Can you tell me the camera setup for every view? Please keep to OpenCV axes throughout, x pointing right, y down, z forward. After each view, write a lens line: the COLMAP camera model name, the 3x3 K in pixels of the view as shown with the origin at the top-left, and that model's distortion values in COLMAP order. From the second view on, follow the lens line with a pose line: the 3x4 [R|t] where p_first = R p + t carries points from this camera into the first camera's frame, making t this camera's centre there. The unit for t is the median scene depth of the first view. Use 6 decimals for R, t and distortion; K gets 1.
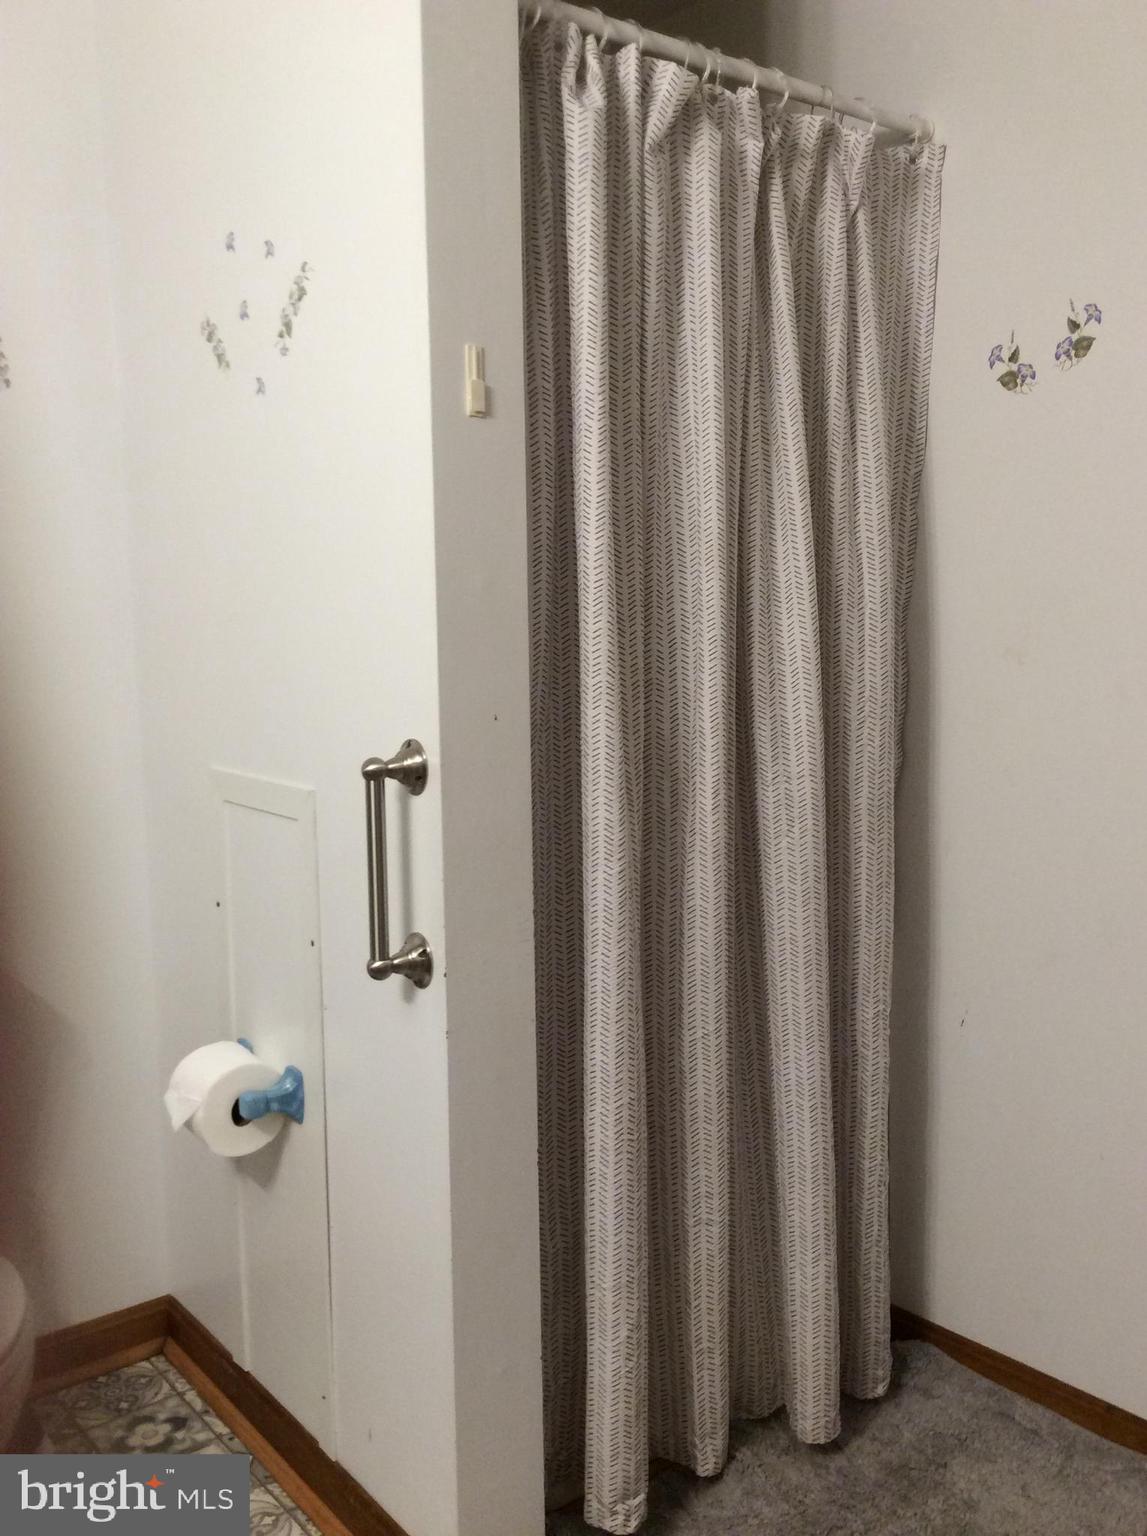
lens RADIAL K [[1388.4, 0, 573.5], [0, 1388.4, 768.0], [0, 0, 1]] dist [0.117335, -0.223838]
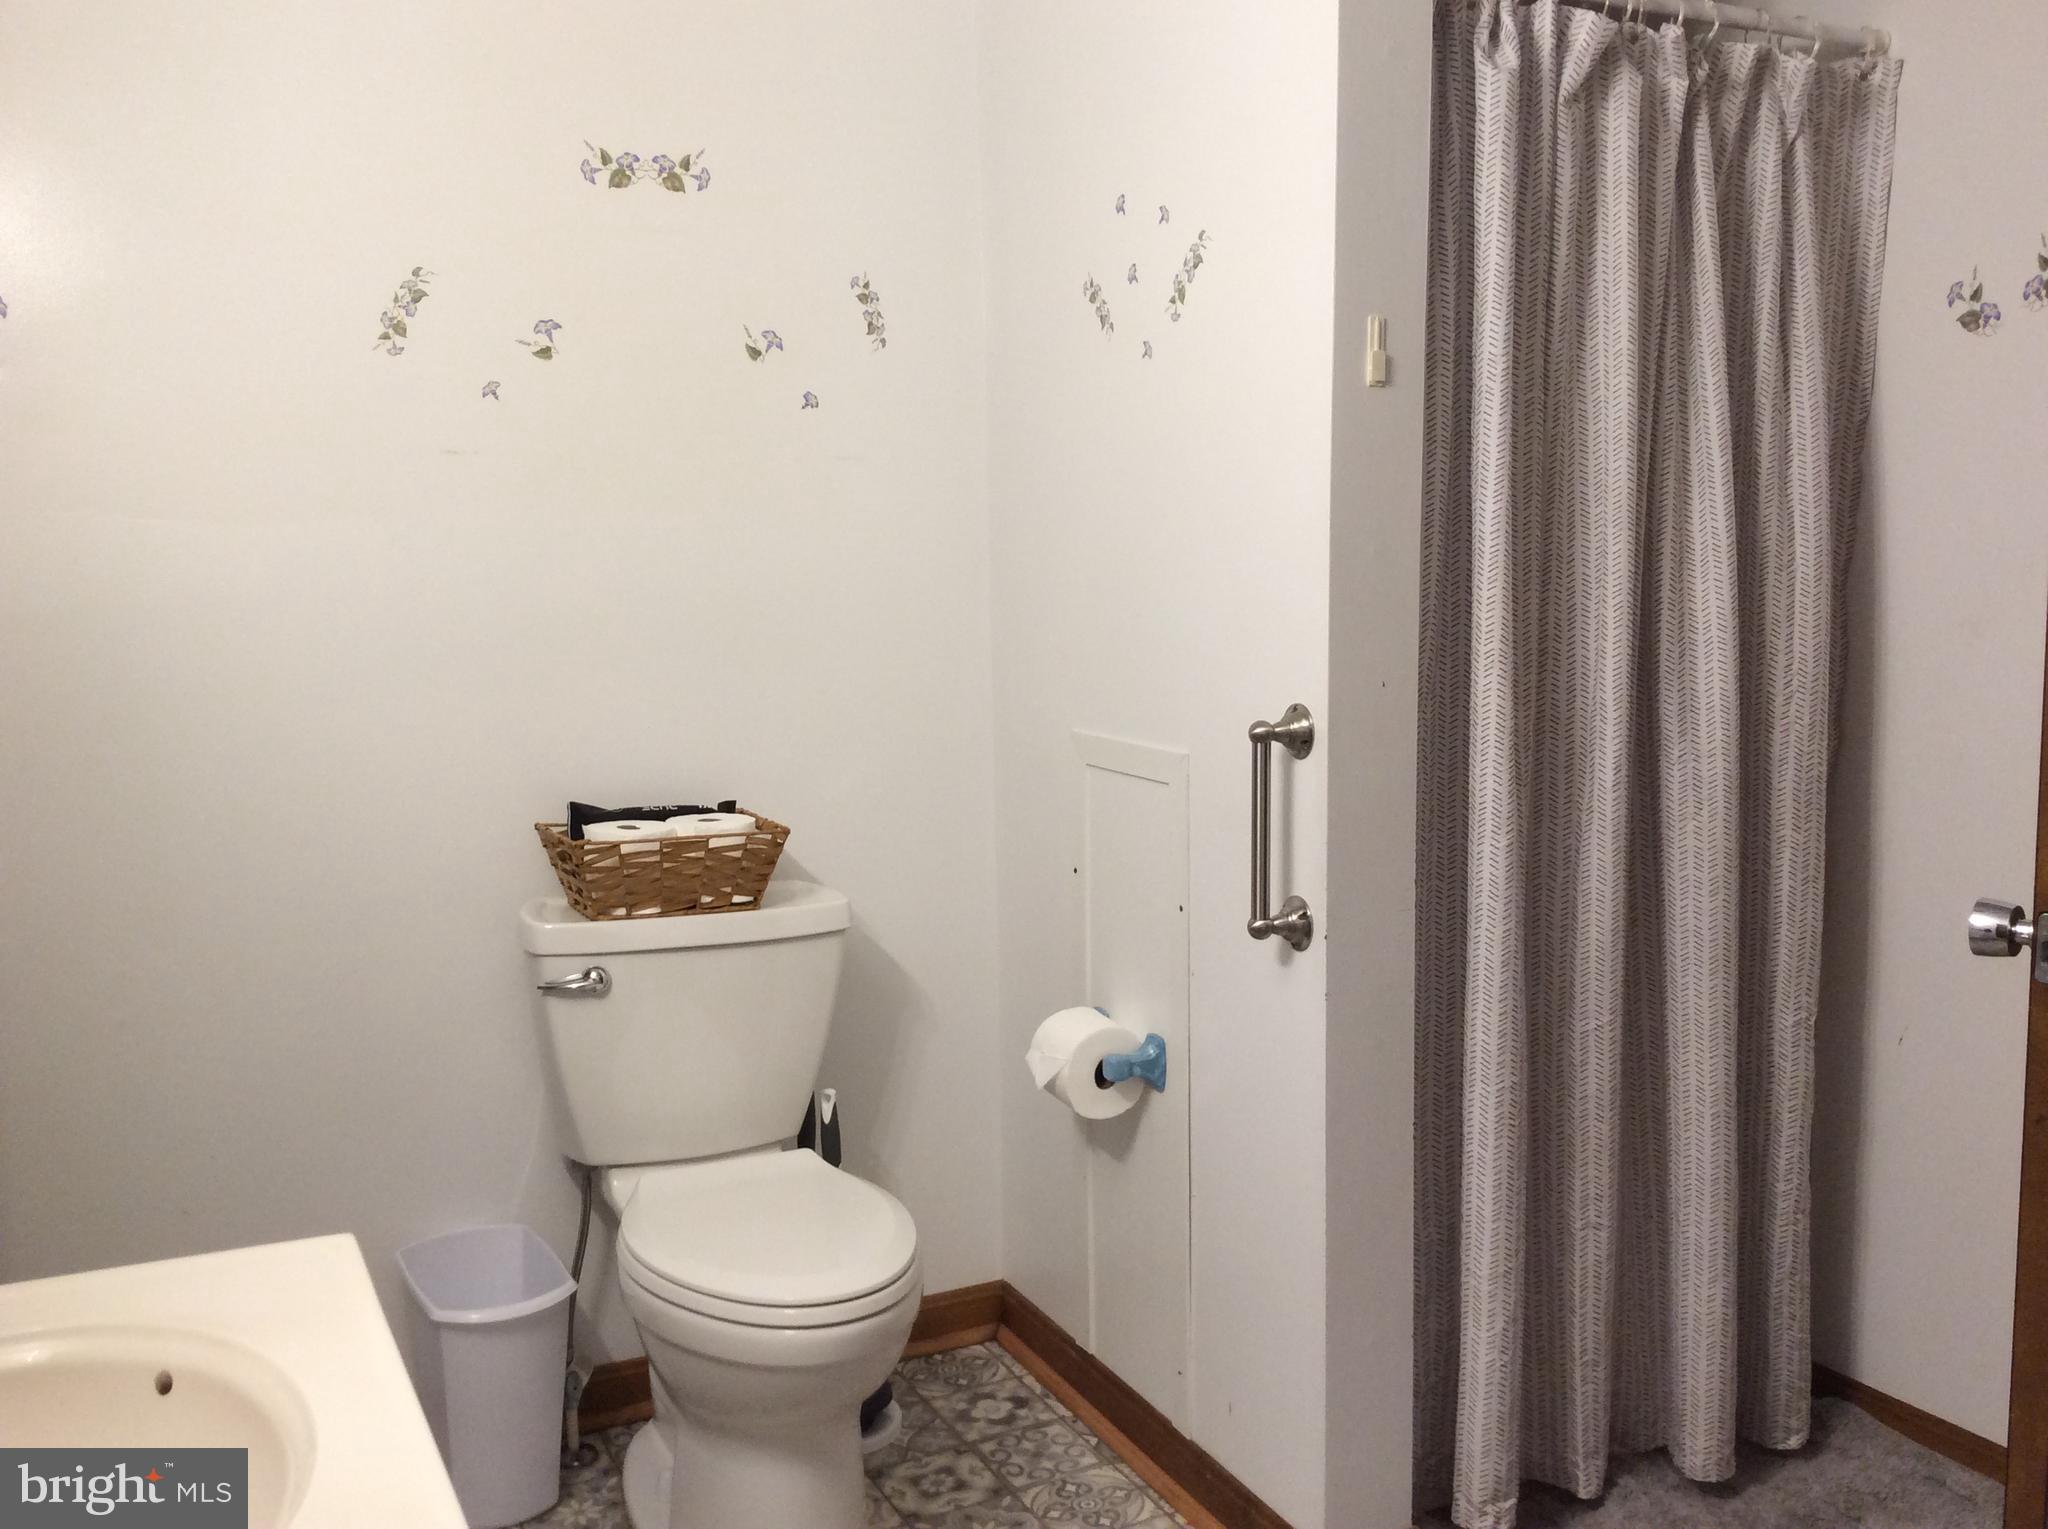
lens RADIAL K [[1851.2, 0, 1005.8], [0, 1851.2, 764.8], [0, 0, 1]] dist [0.117335, -0.223838]
pose [[0.977087, 0.027495, -0.211057, -0.033685], [-0.027106, 0.999621, 0.004736, 0.020535], [0.211107, 0.001093, 0.977462, -0.323221]]
